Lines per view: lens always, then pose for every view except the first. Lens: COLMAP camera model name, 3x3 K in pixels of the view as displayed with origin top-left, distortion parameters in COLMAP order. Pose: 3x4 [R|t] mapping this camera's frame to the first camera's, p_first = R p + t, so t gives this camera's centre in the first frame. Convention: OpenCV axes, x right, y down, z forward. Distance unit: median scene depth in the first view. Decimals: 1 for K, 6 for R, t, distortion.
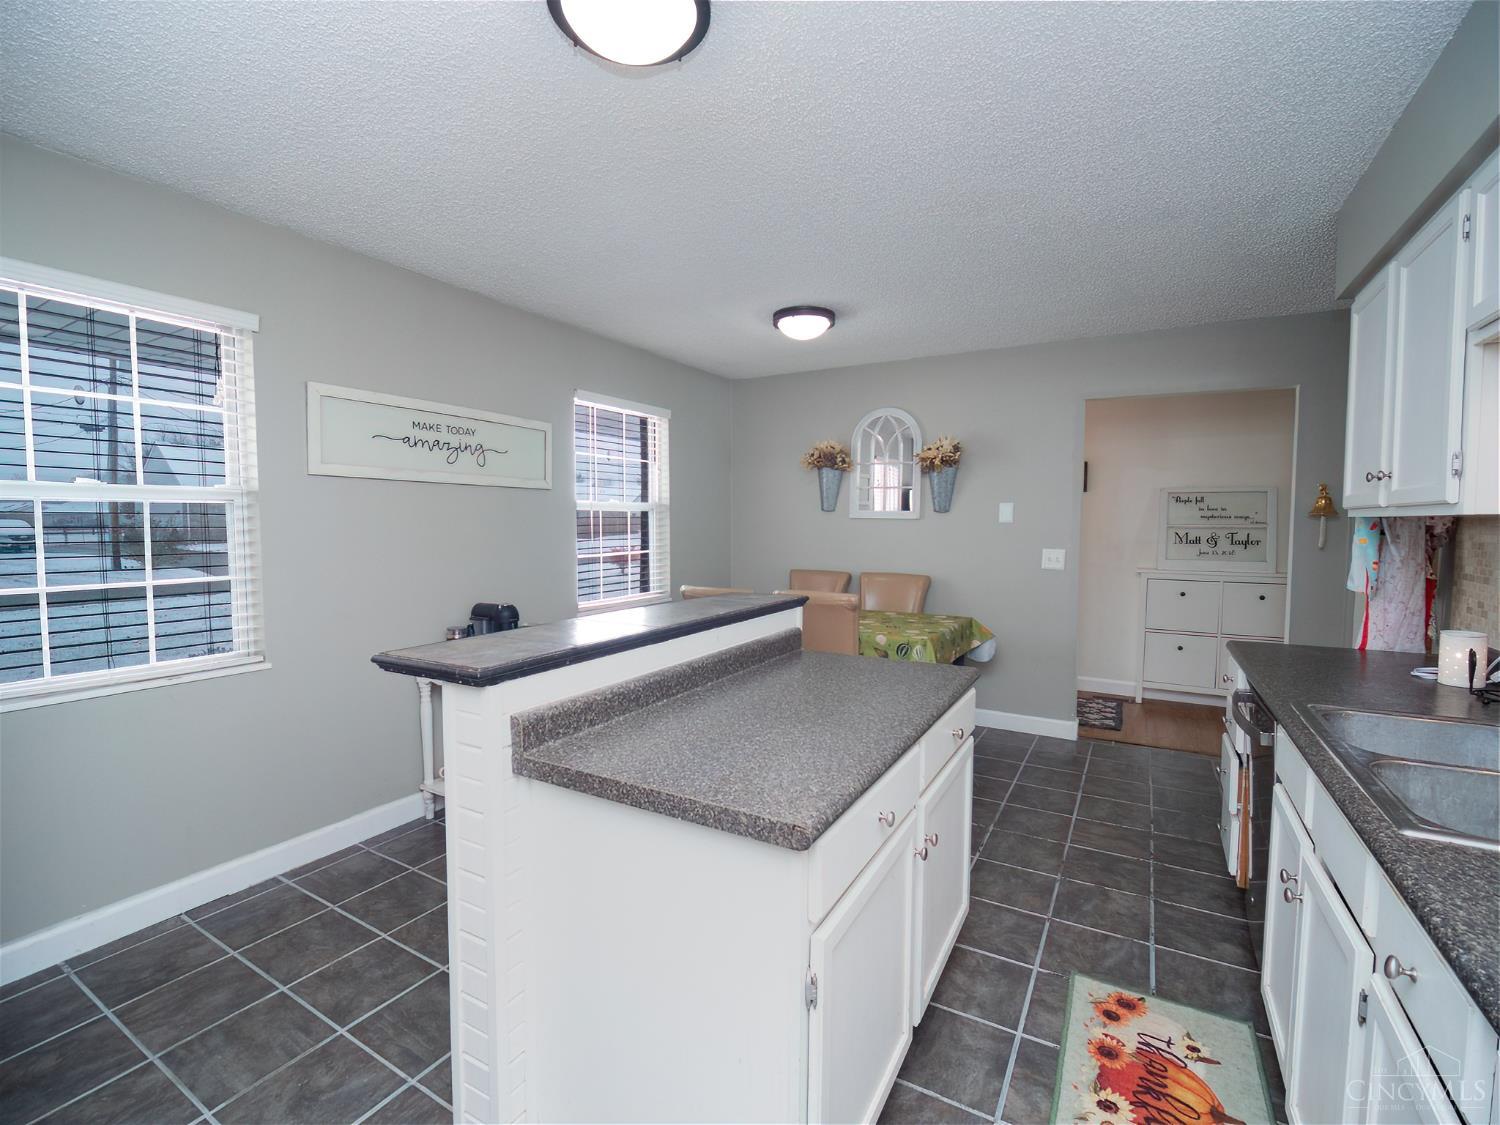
lens RADIAL K [[666.9, 0, 752.8], [0, 666.9, 562.9], [0, 0, 1]] dist [-0.002082, -0.000180]
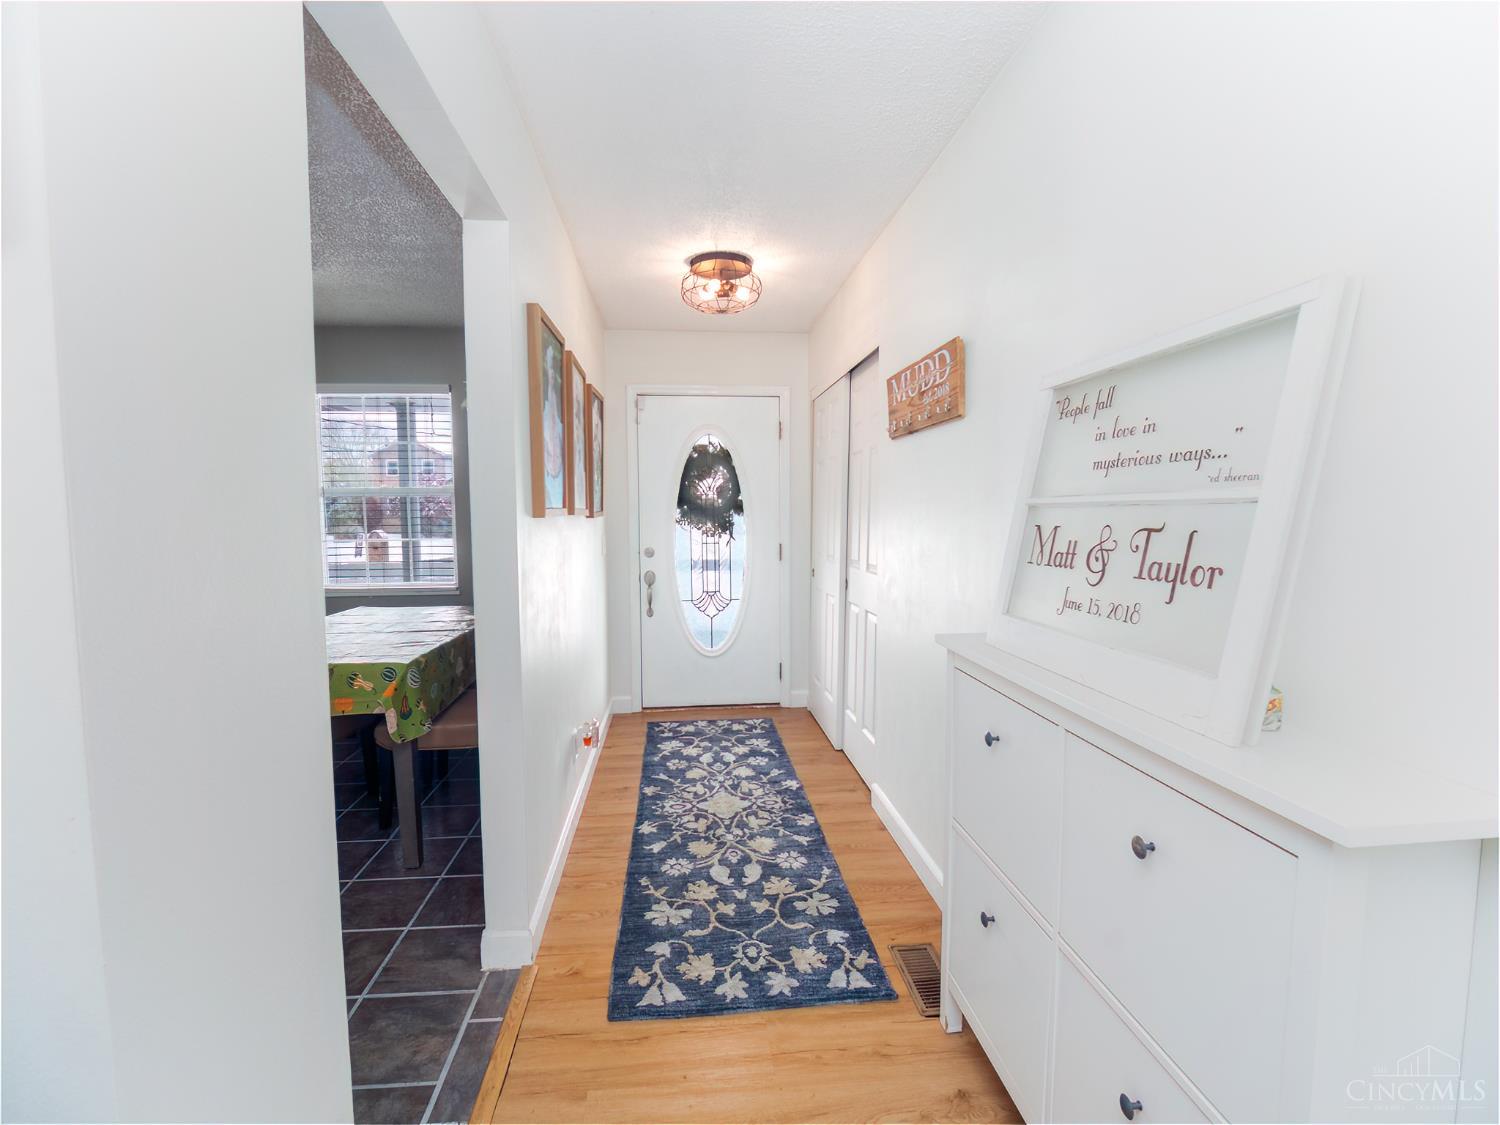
lens RADIAL K [[666.9, 0, 744.4], [0, 666.9, 559.1], [0, 0, 1]] dist [-0.002082, -0.000180]
pose [[0.580727, 0.049650, -0.812583, 0.818275], [-0.049570, 0.998443, 0.025580, -0.032784], [0.812588, 0.025425, 0.582284, 0.747875]]
